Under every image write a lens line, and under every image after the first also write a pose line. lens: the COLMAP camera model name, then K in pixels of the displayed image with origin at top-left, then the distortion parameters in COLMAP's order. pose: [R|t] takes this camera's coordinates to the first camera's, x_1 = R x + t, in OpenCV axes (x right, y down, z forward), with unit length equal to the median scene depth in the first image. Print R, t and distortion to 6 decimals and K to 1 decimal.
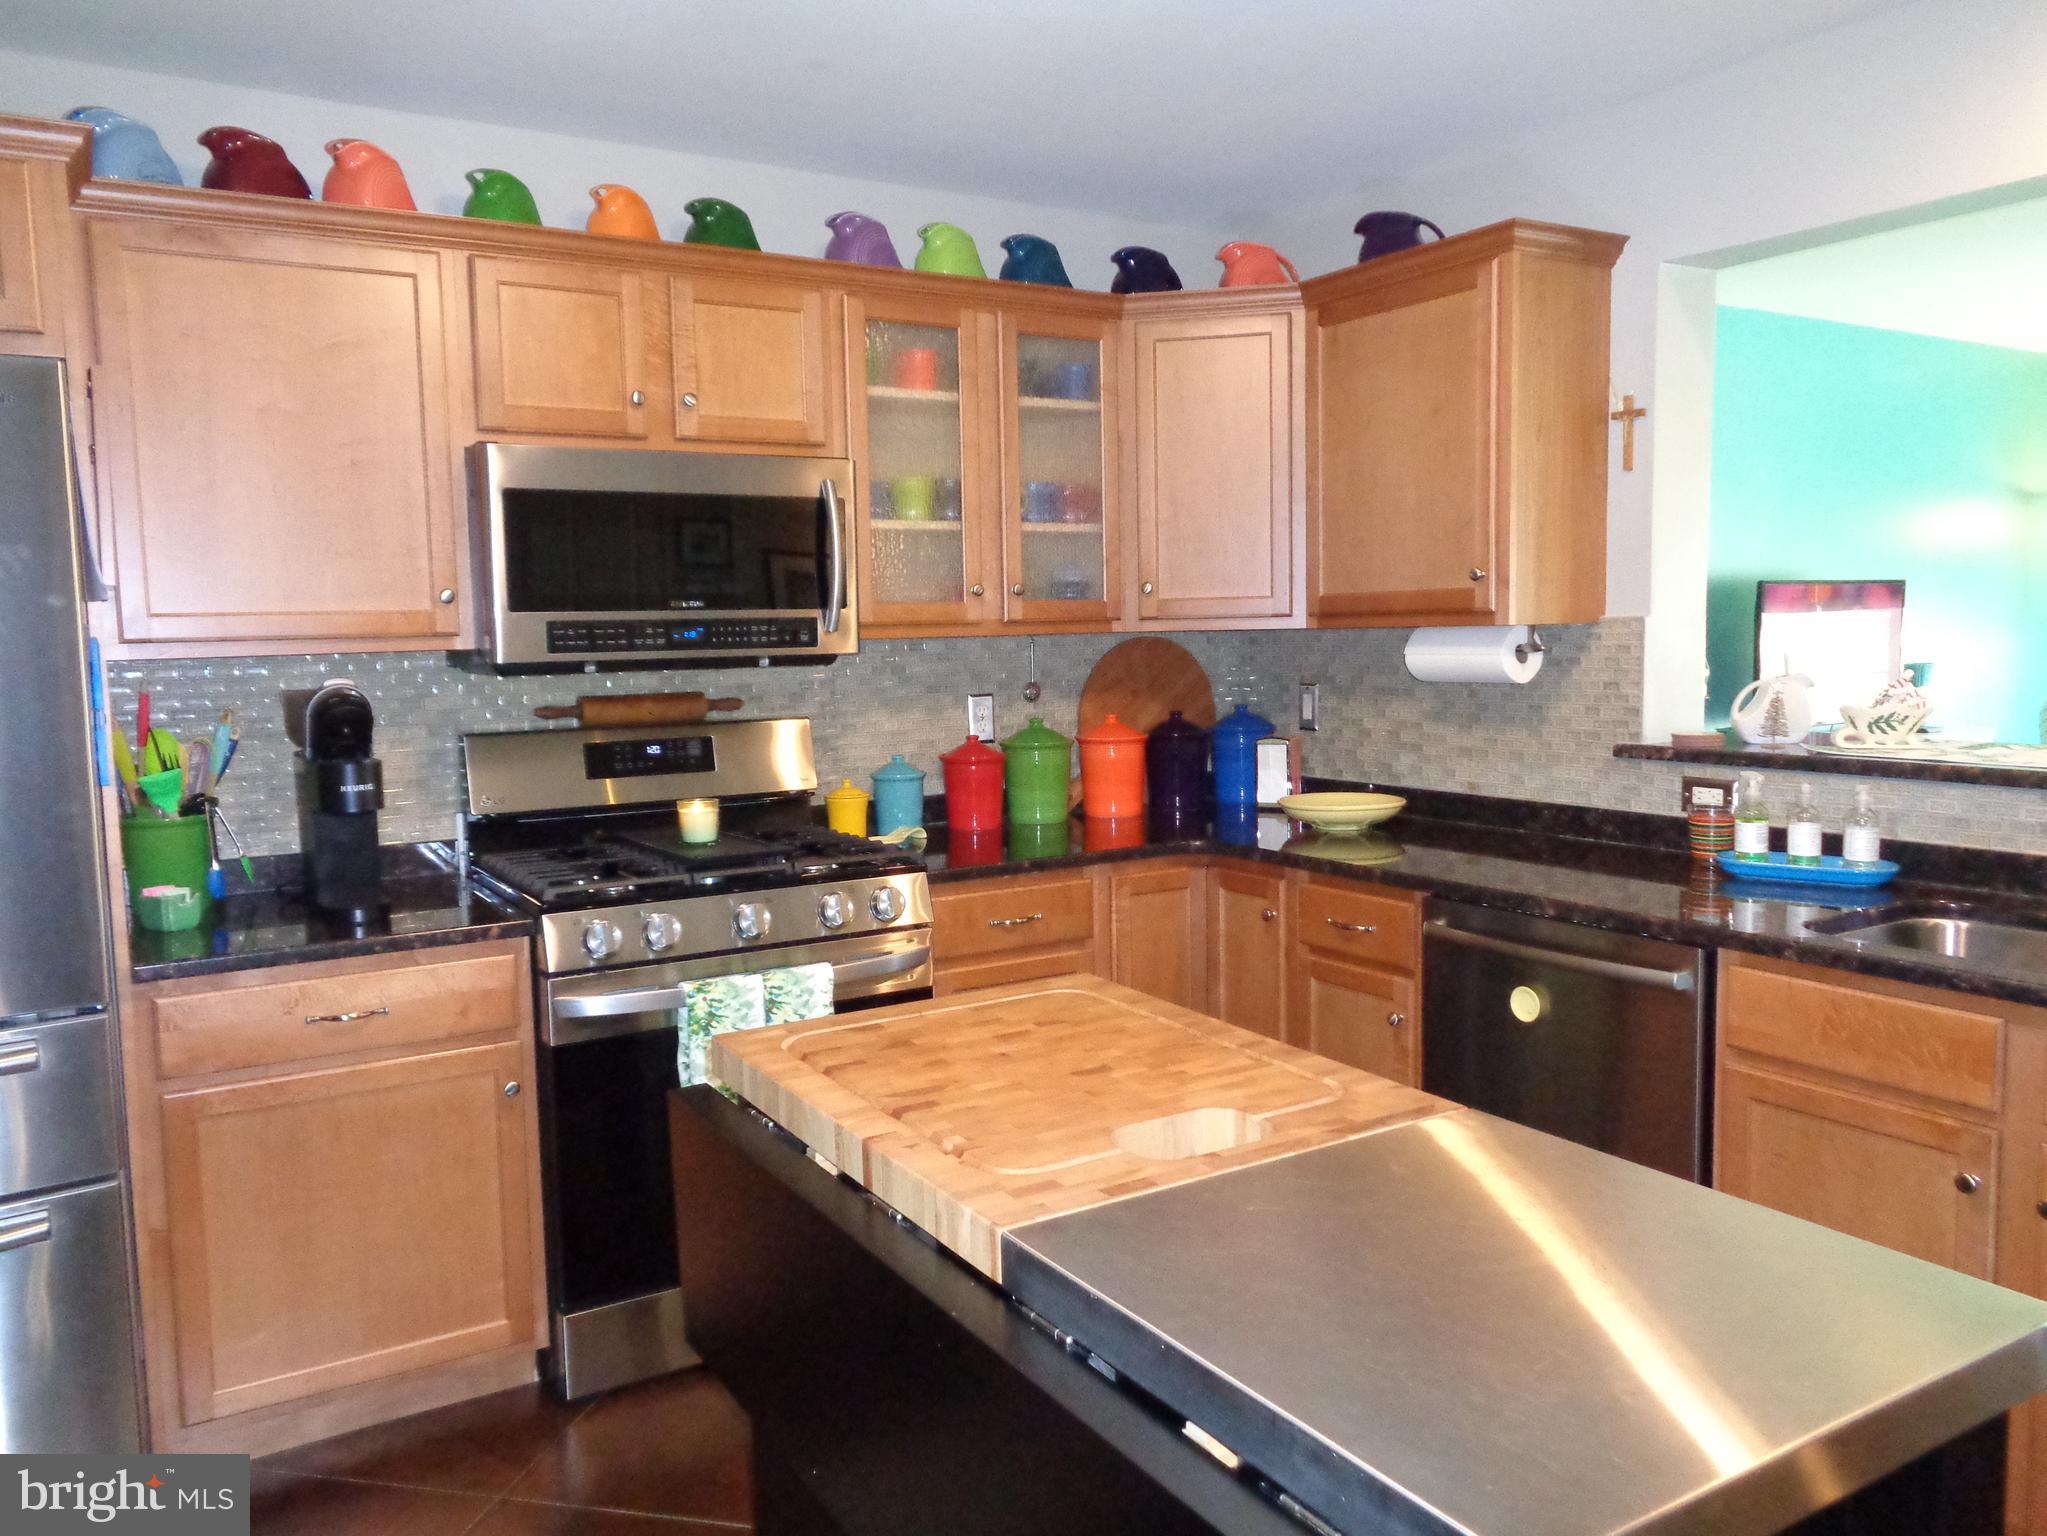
lens RADIAL K [[1546.7, 0, 1029.1], [0, 1546.7, 772.1], [0, 0, 1]] dist [-0.006421, -0.002293]
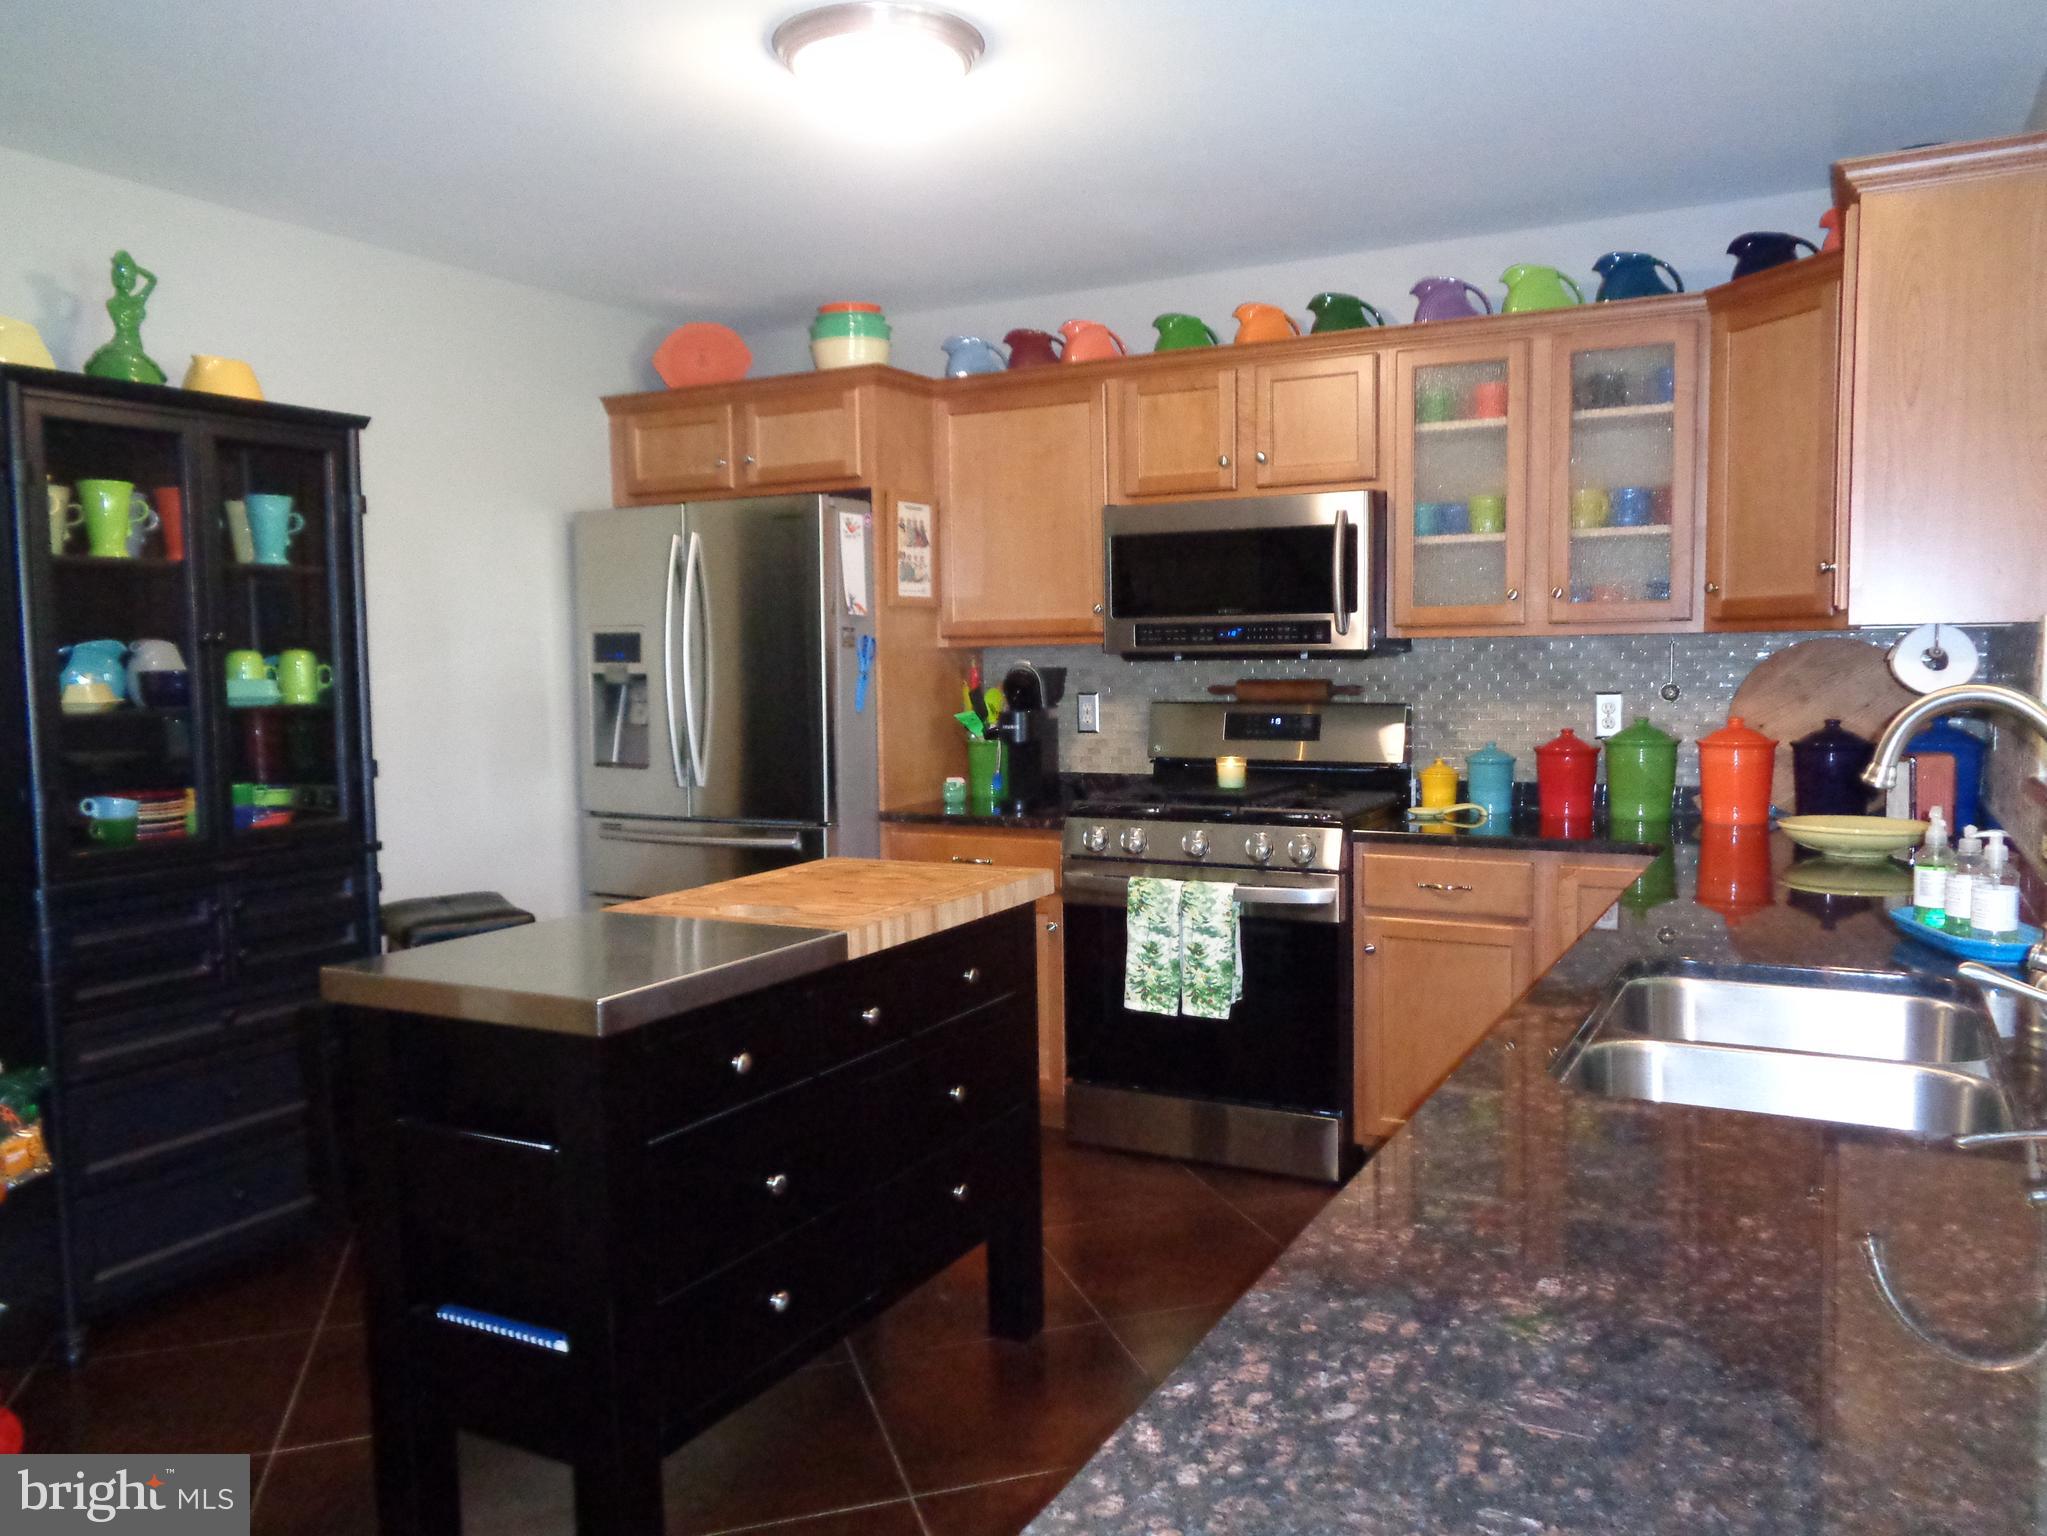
lens RADIAL K [[1546.7, 0, 1029.1], [0, 1546.7, 772.1], [0, 0, 1]] dist [-0.006421, -0.002293]
pose [[0.489496, 0.077890, -0.868520, 0.838738], [-0.081095, 0.995753, 0.043595, -0.012743], [0.868226, 0.049092, 0.493734, 0.179196]]
